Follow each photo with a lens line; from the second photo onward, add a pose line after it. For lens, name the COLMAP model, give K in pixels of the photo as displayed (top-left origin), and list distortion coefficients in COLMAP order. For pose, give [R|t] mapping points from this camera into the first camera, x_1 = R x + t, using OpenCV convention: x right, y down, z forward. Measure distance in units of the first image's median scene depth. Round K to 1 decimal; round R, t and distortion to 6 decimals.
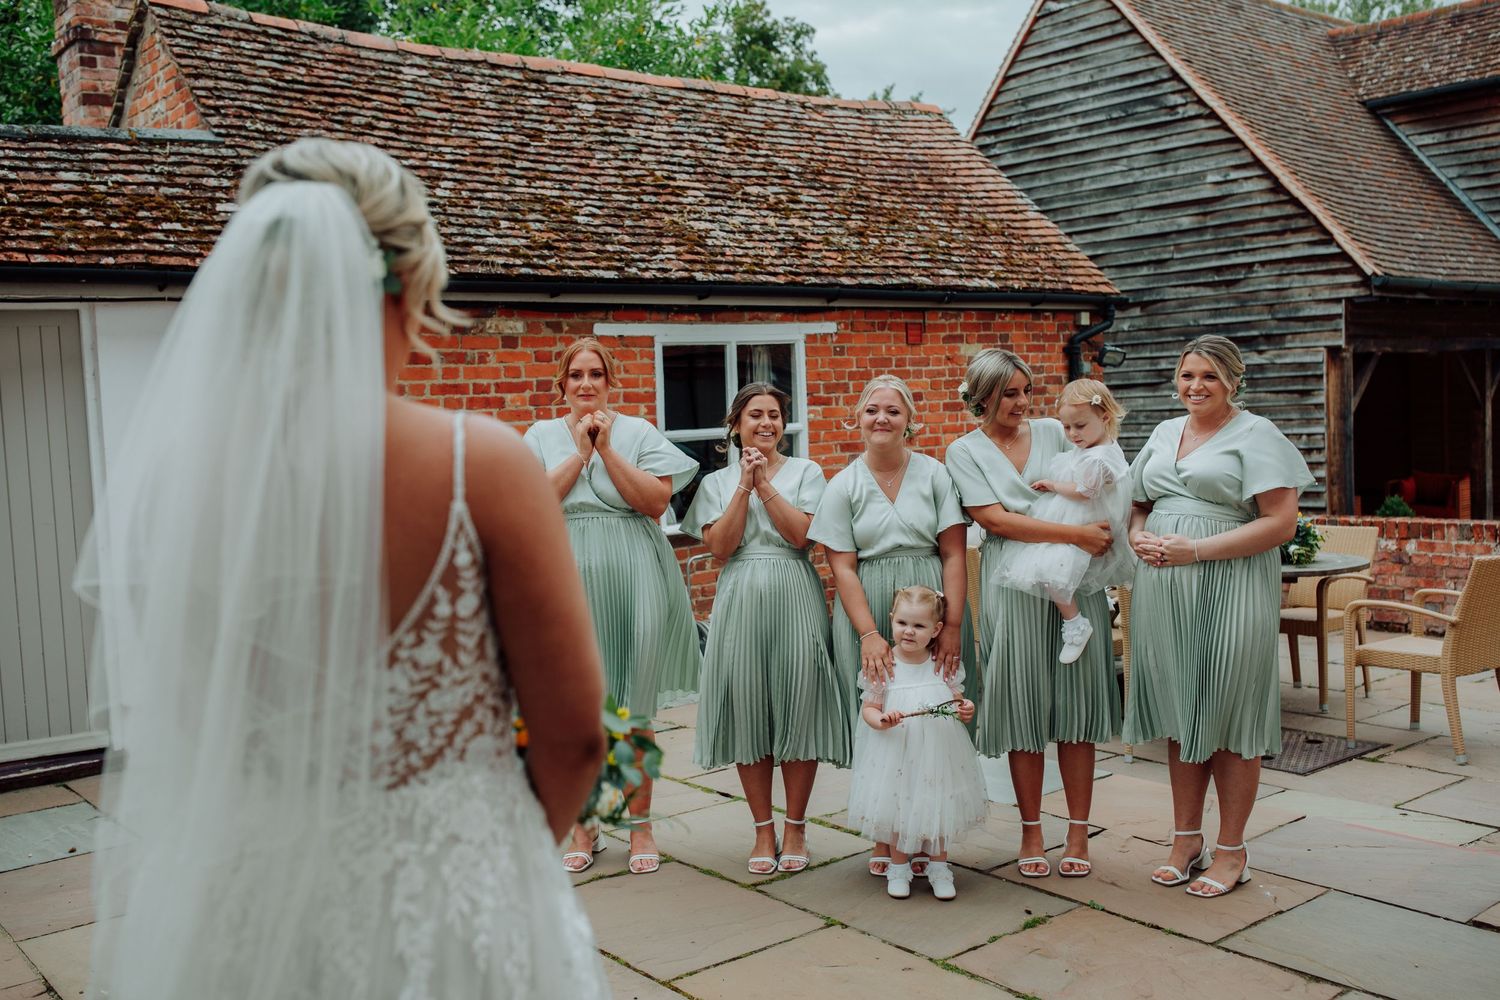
lens RADIAL K [[1415.0, 0, 750.0], [0, 1415.0, 500.0], [0, 0, 1]] dist [0.003753, -0.000372]
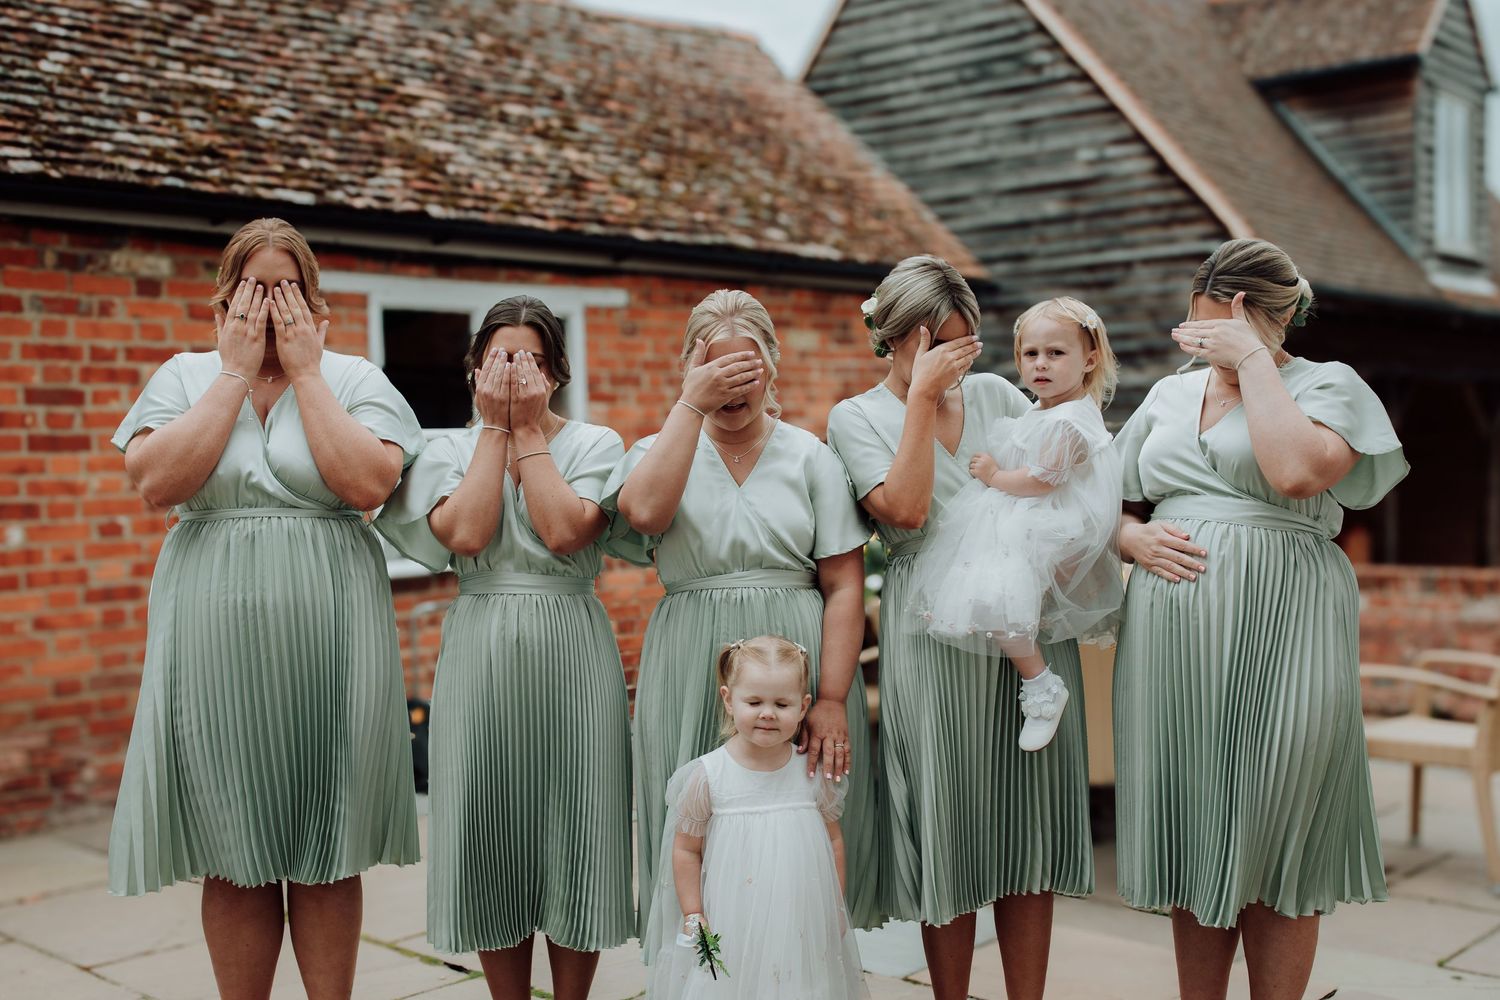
lens RADIAL K [[1592.8, 0, 723.1], [0, 1592.8, 562.1], [0, 0, 1]] dist [0.007205, -0.016039]
pose [[0.991195, 0.010226, 0.132016, 0.003362], [-0.009918, 0.999946, -0.002993, 0.017819], [-0.132040, 0.001658, 0.991243, 0.188905]]
